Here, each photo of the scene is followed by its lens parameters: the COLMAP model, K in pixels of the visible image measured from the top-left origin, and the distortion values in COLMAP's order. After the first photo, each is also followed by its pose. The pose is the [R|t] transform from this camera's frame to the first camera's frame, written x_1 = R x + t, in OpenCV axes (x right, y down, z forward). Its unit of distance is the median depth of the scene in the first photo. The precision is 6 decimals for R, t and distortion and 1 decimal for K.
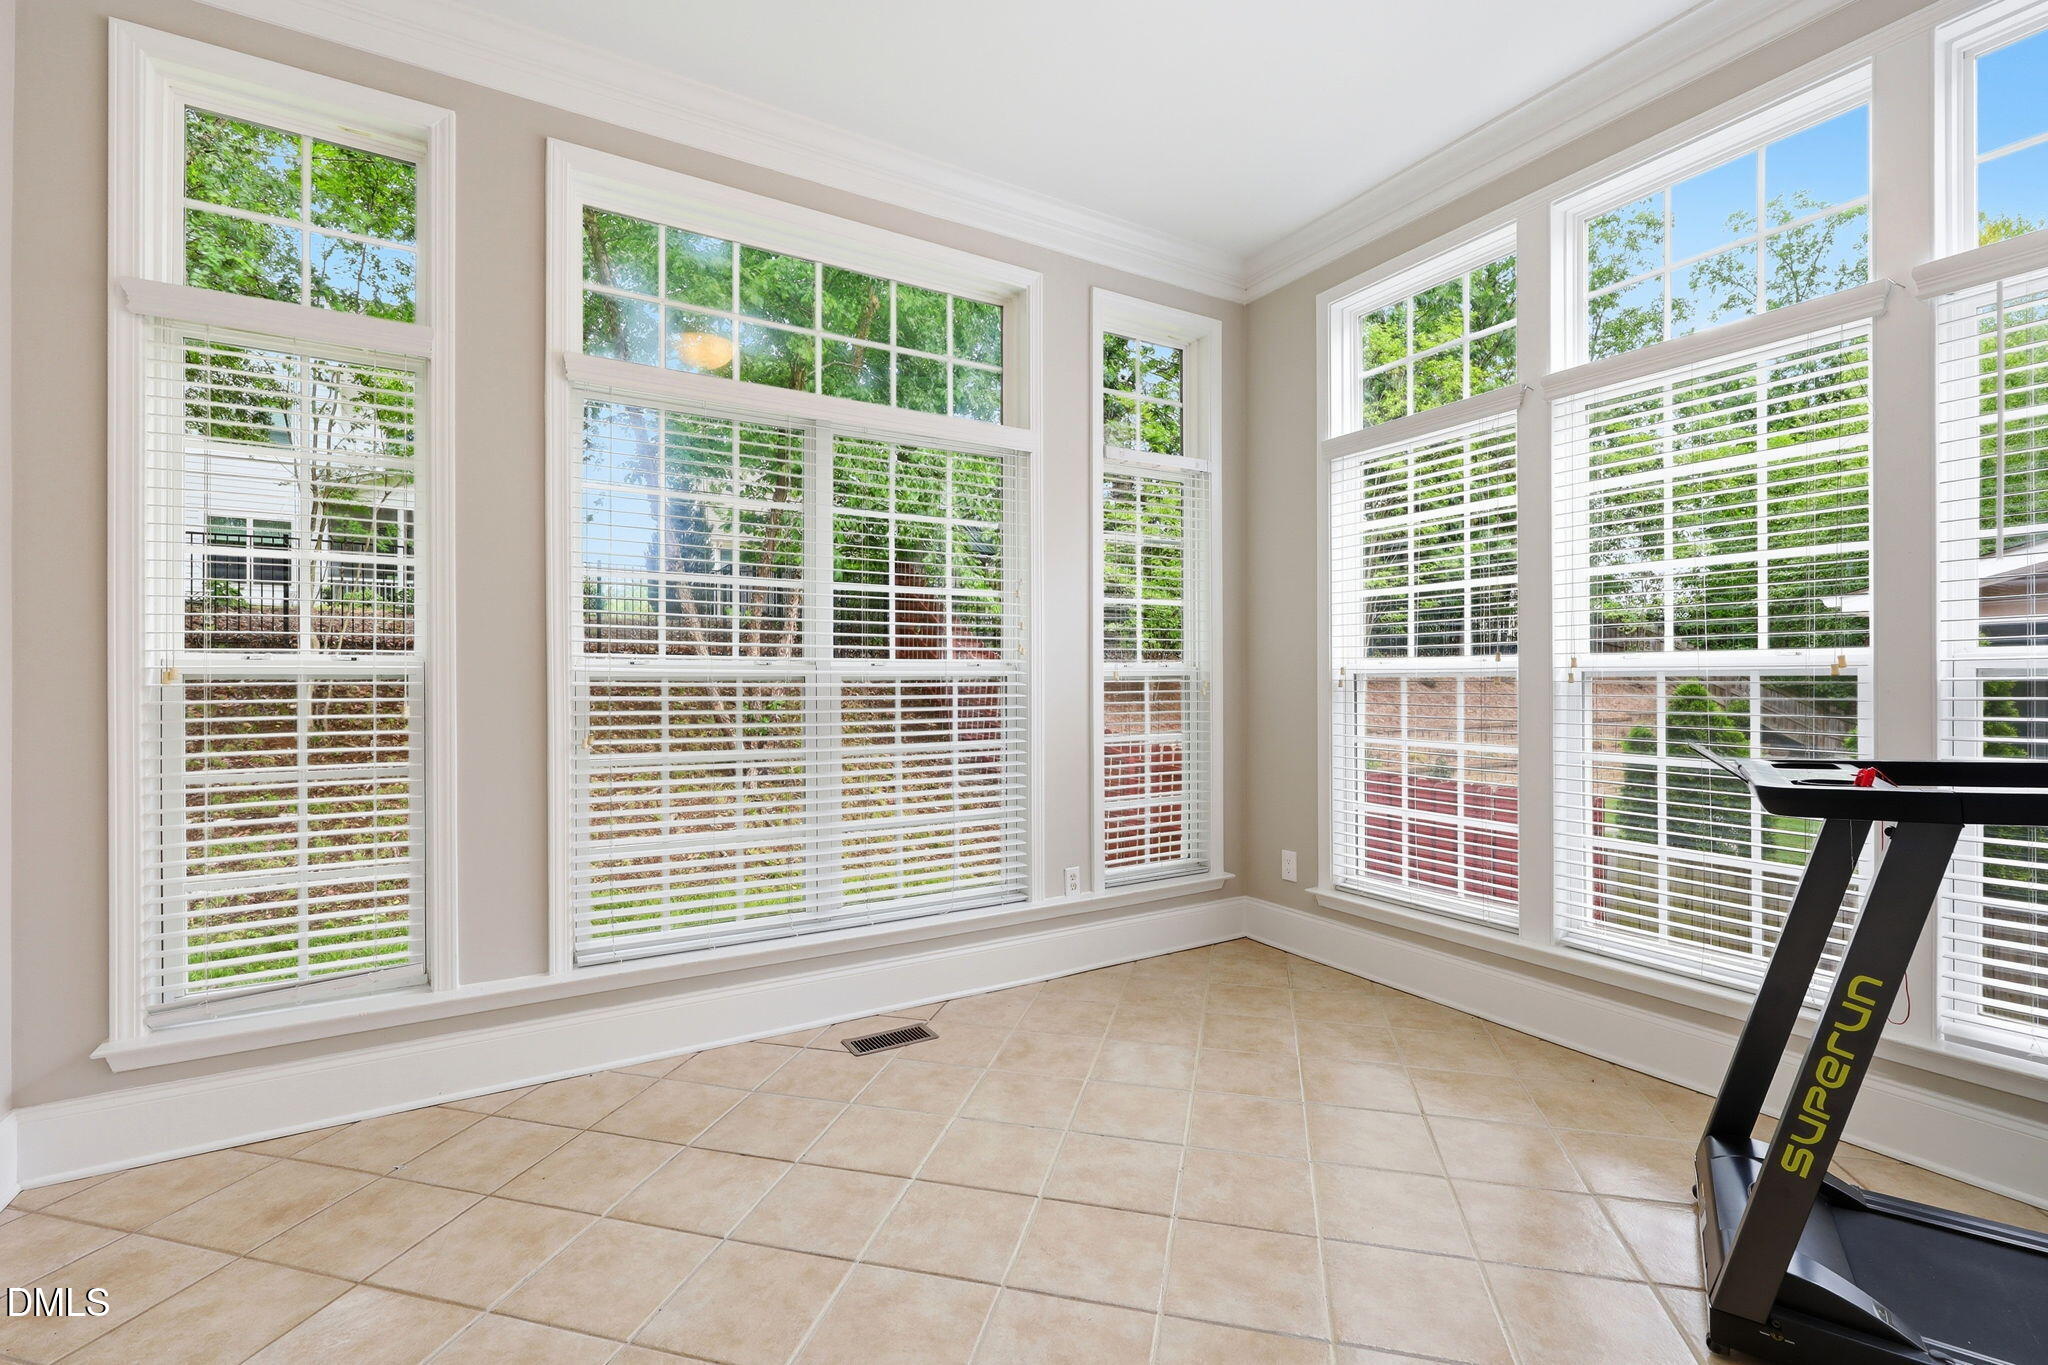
lens RADIAL K [[890.1, 0, 1024.0], [0, 890.1, 682.5], [0, 0, 1]] dist [0.000573, -0.000031]
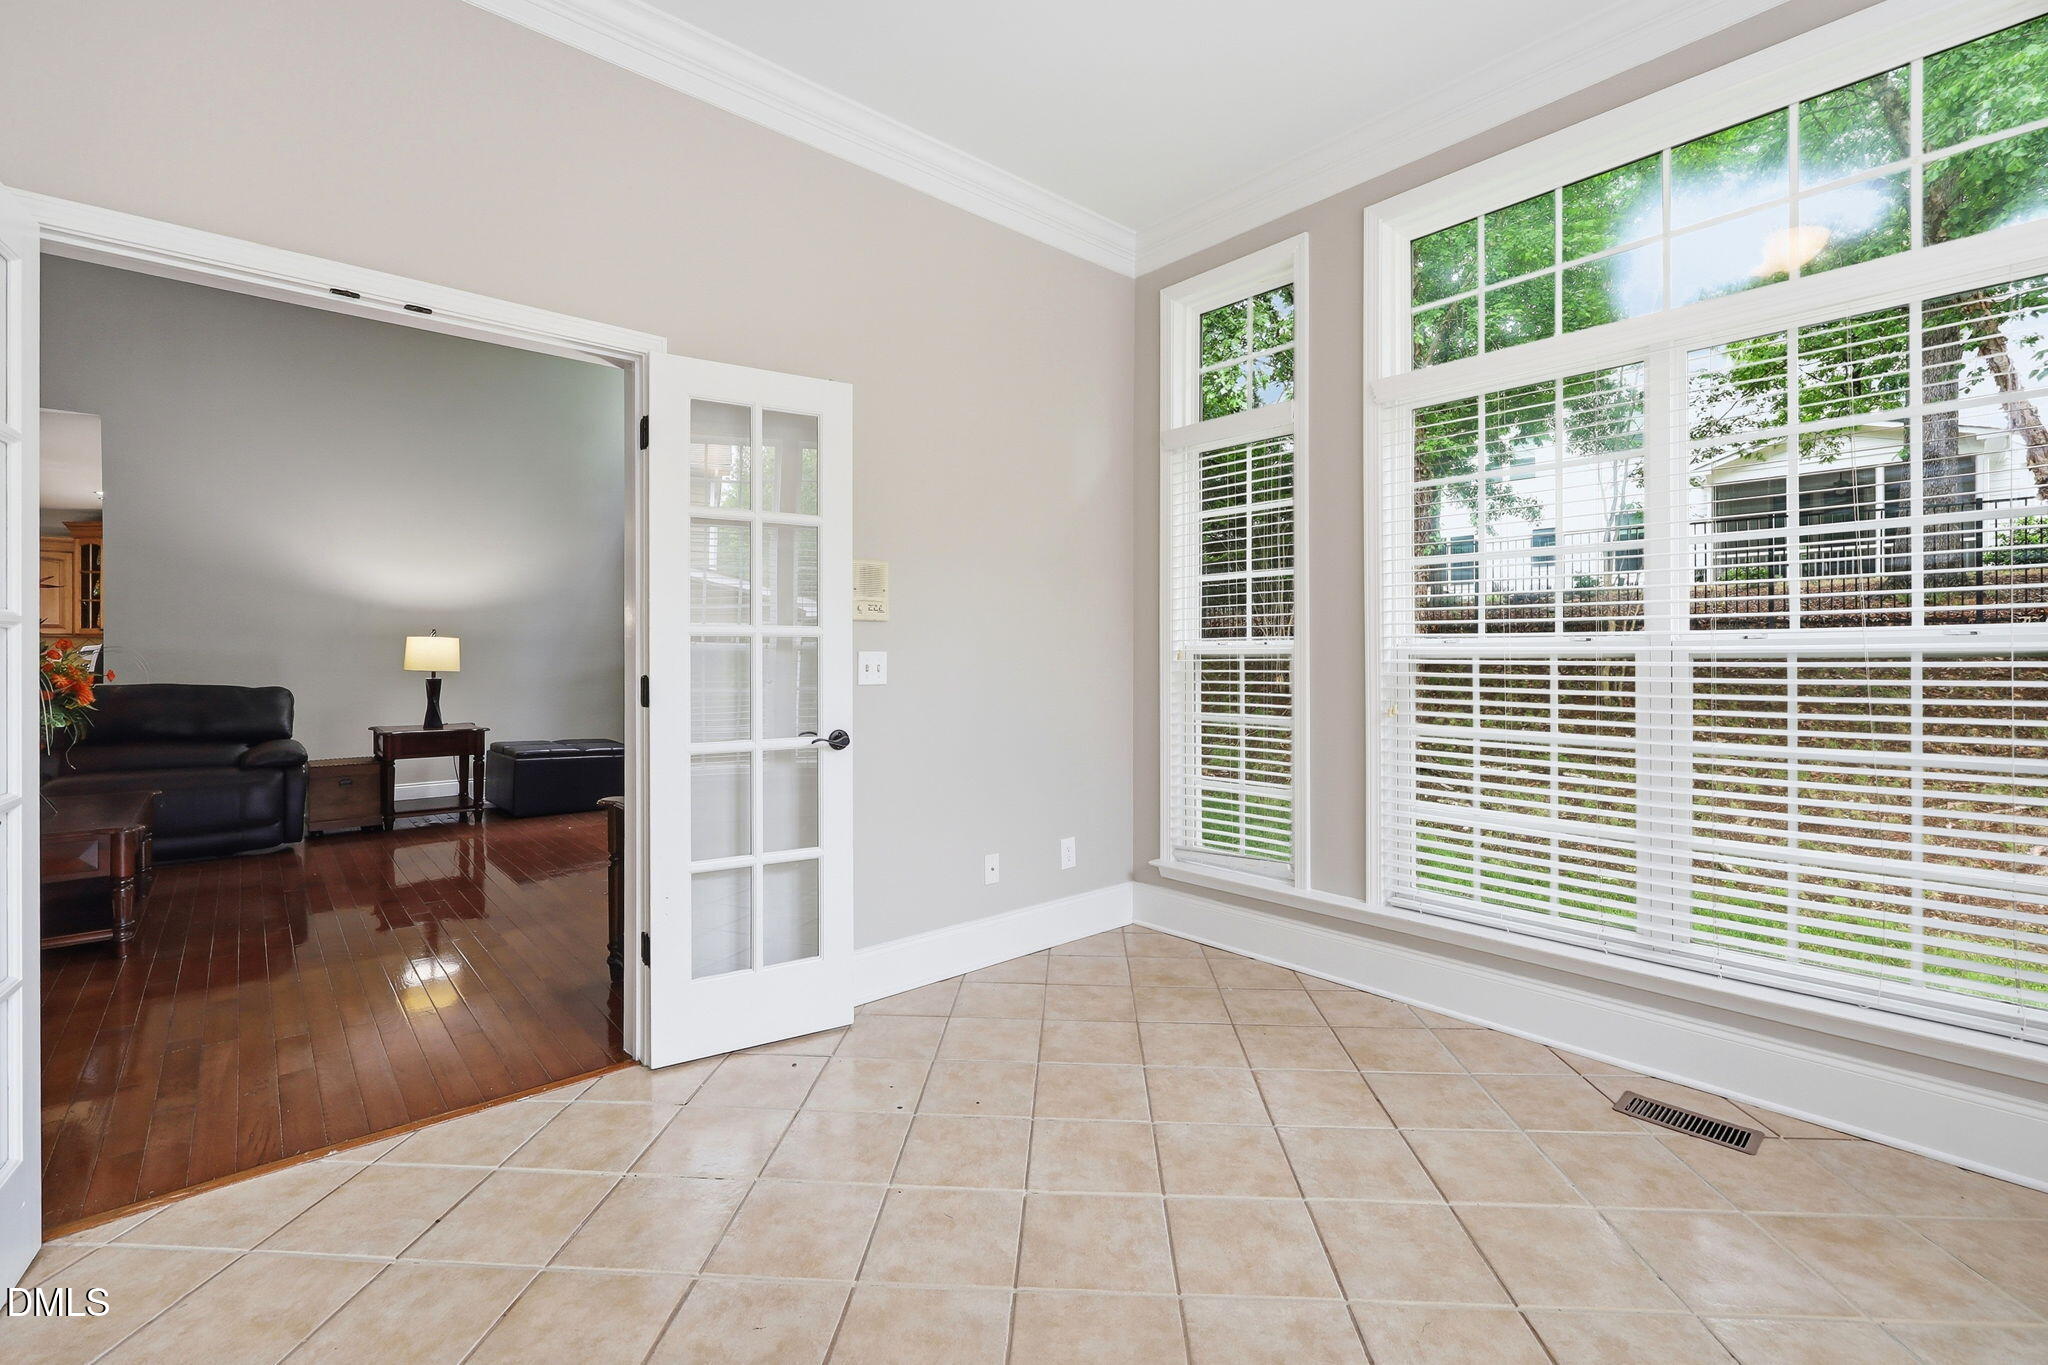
lens RADIAL K [[898.3, 0, 1051.9], [0, 898.3, 666.9], [0, 0, 1]] dist [-0.001581, -0.000108]
pose [[0.196196, 0.008942, -0.980524, 0.526009], [-0.003774, 0.999958, 0.008364, 0.001029], [0.980557, 0.002060, 0.196222, 0.318926]]
